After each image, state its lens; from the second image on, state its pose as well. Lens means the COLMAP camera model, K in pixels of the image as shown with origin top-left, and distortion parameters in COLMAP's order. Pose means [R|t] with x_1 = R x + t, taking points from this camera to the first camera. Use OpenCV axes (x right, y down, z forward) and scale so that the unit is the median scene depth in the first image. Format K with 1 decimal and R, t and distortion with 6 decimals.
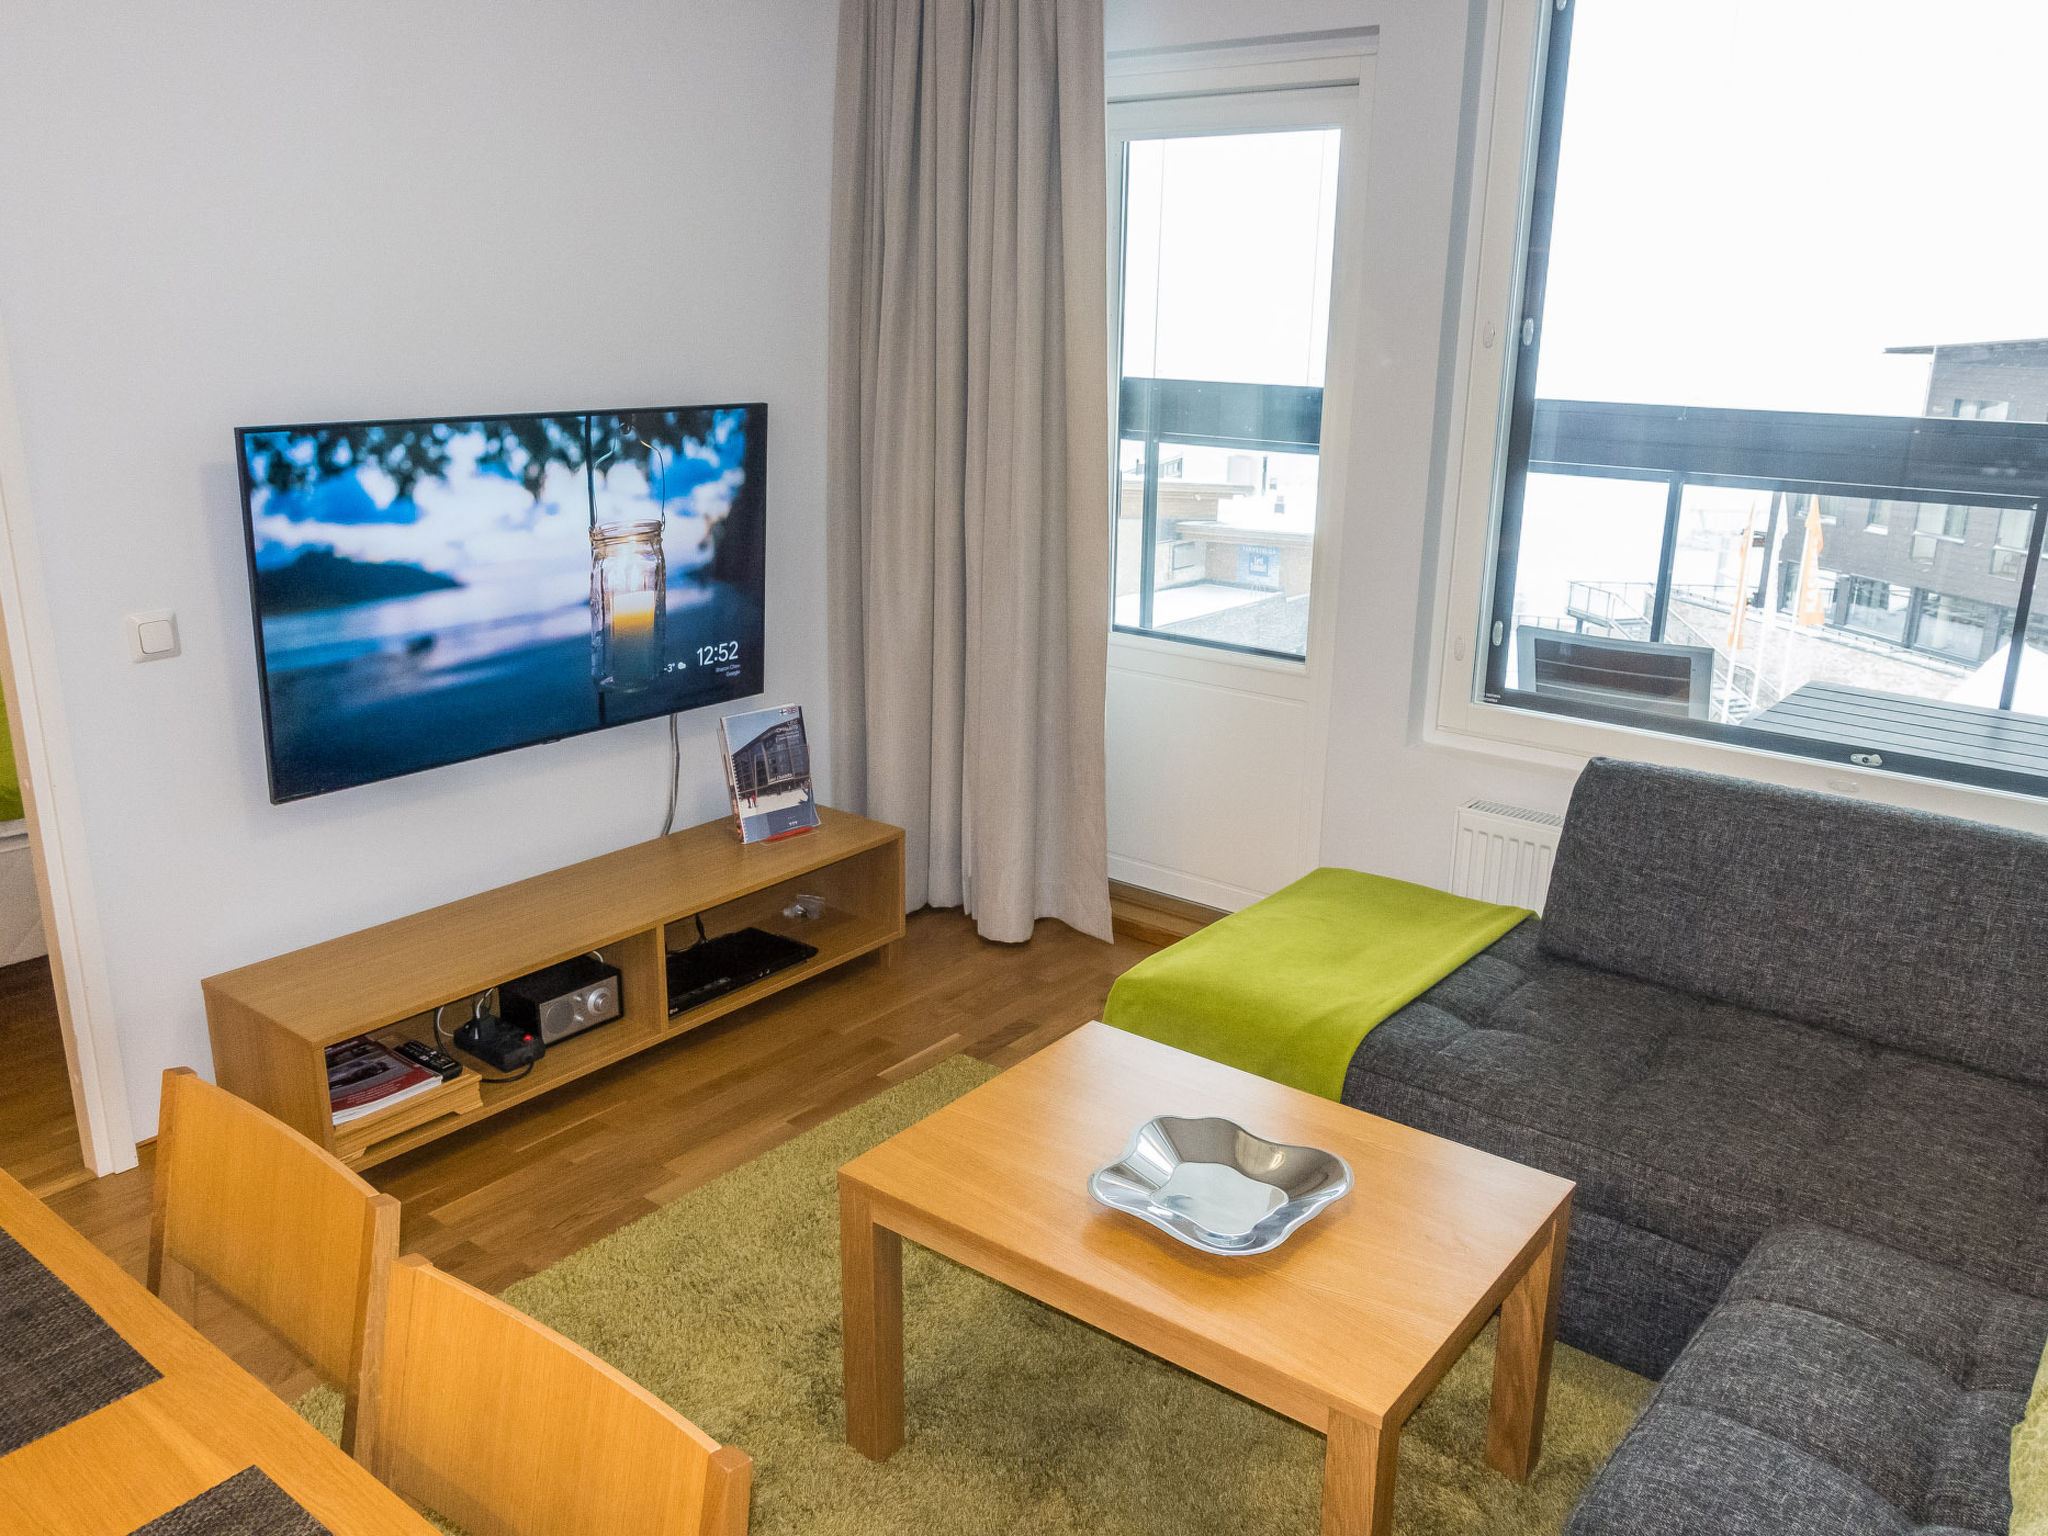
lens RADIAL K [[1608.0, 0, 1026.2], [0, 1608.0, 731.7], [0, 0, 1]] dist [0.007778, -0.000806]
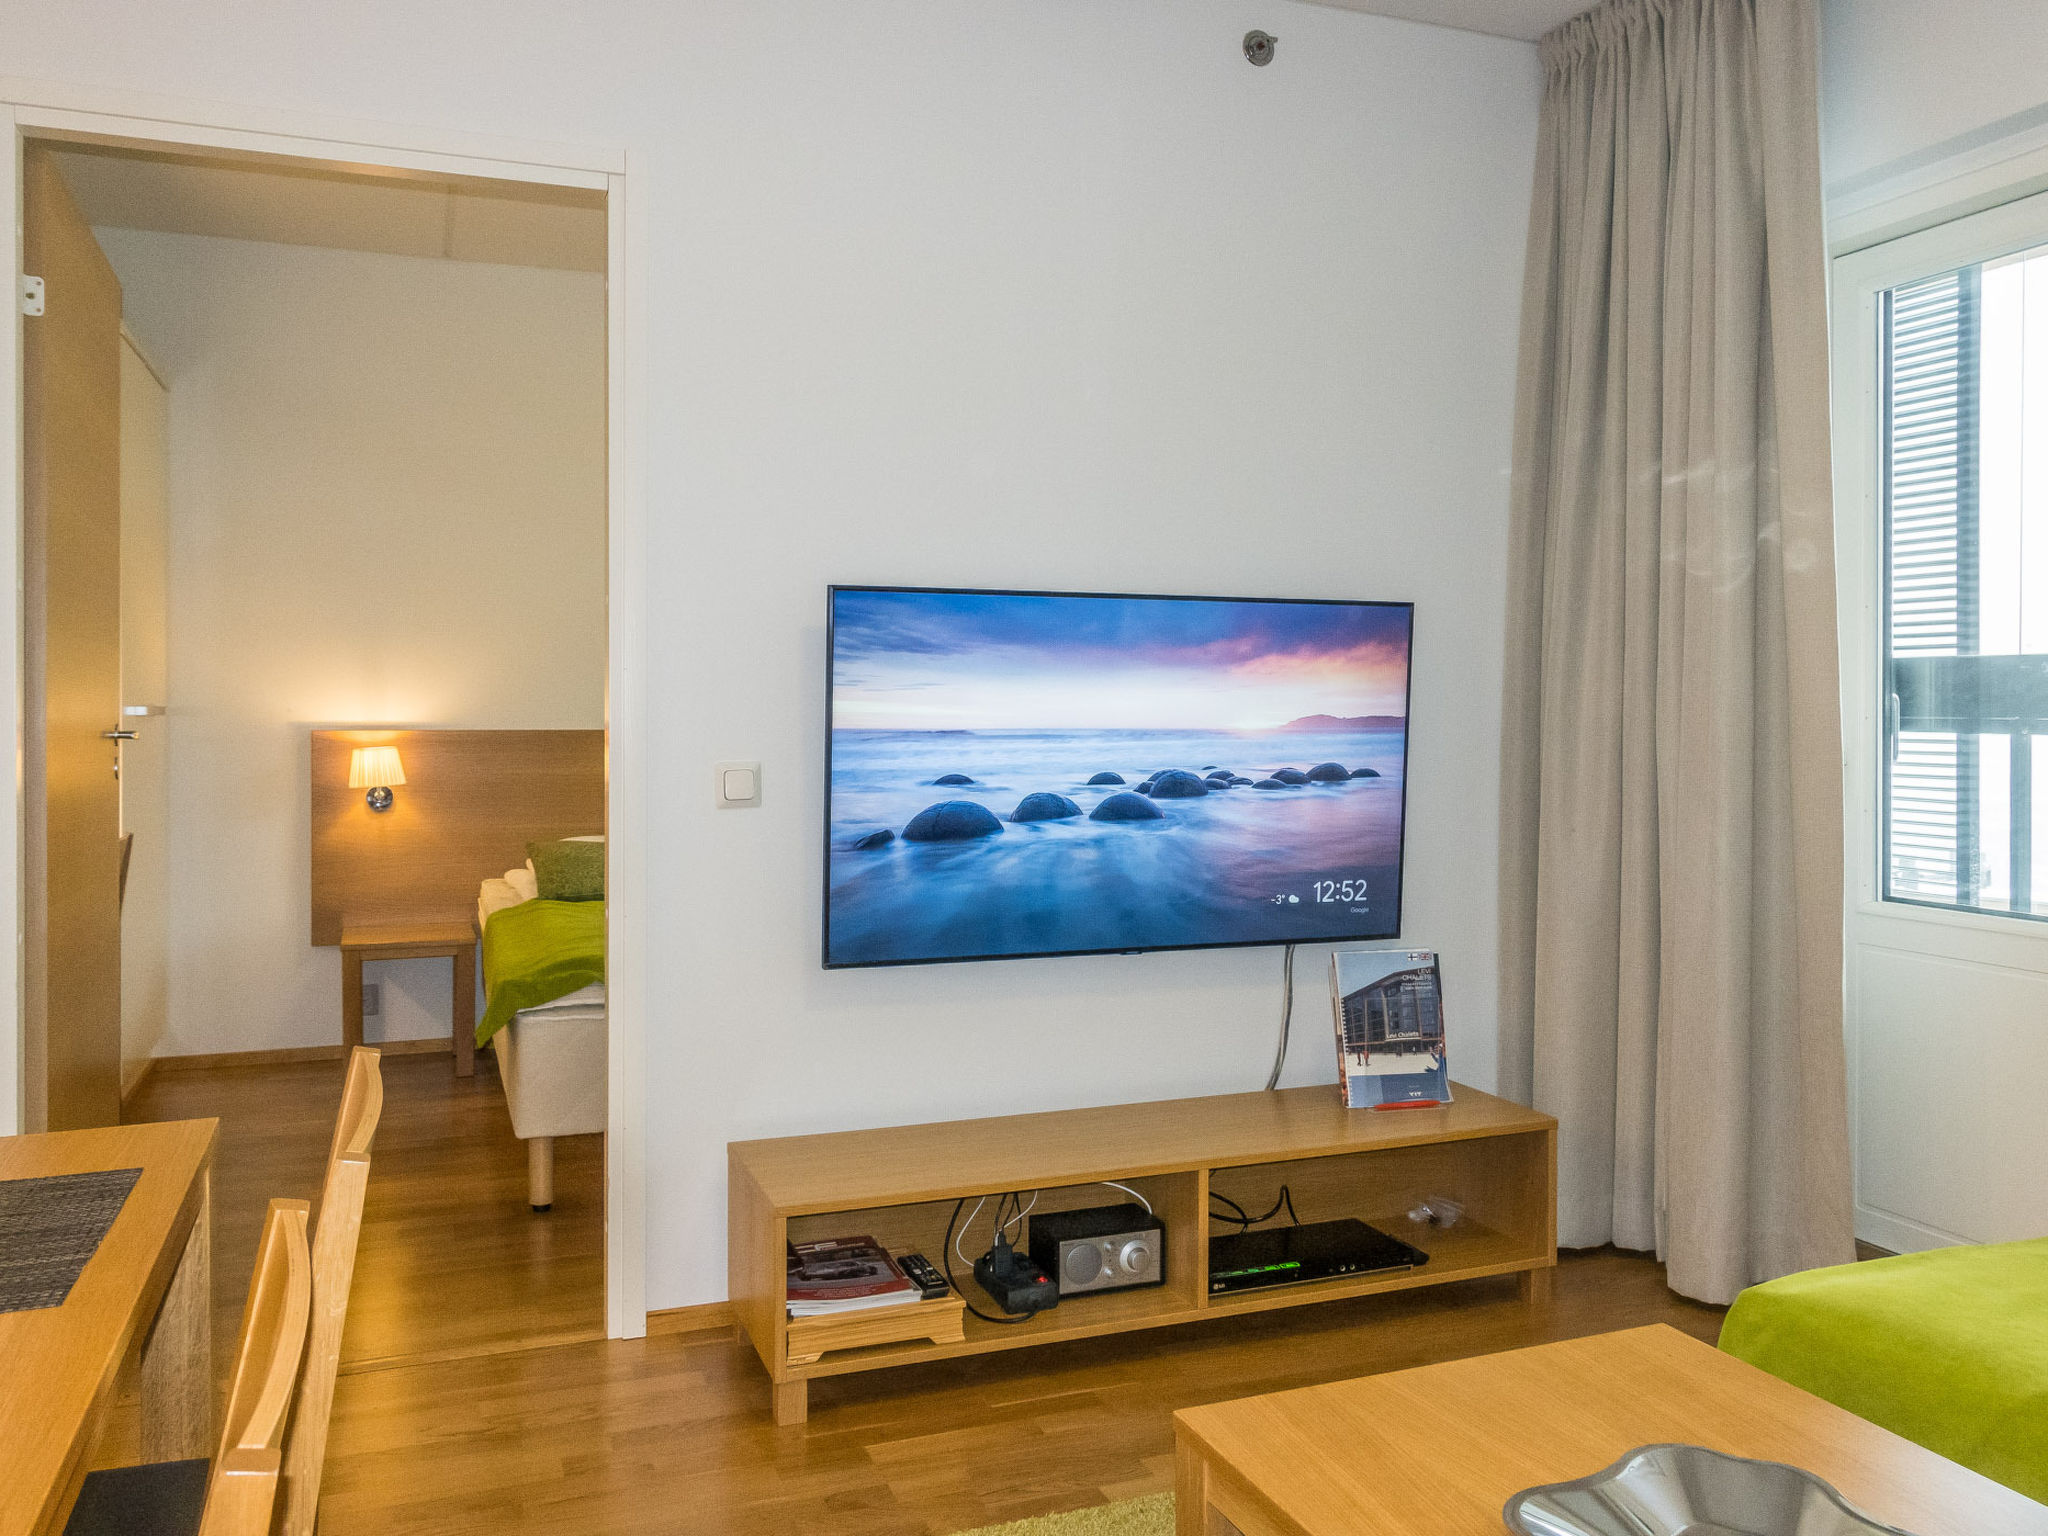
lens RADIAL K [[1643.2, 0, 1016.2], [0, 1643.2, 677.2], [0, 0, 1]] dist [0.006953, -0.000468]
pose [[0.865440, -0.013736, -0.500825, 0.102765], [-0.122523, 0.963470, -0.238147, 0.078417], [0.485801, 0.267464, 0.832142, 0.154965]]
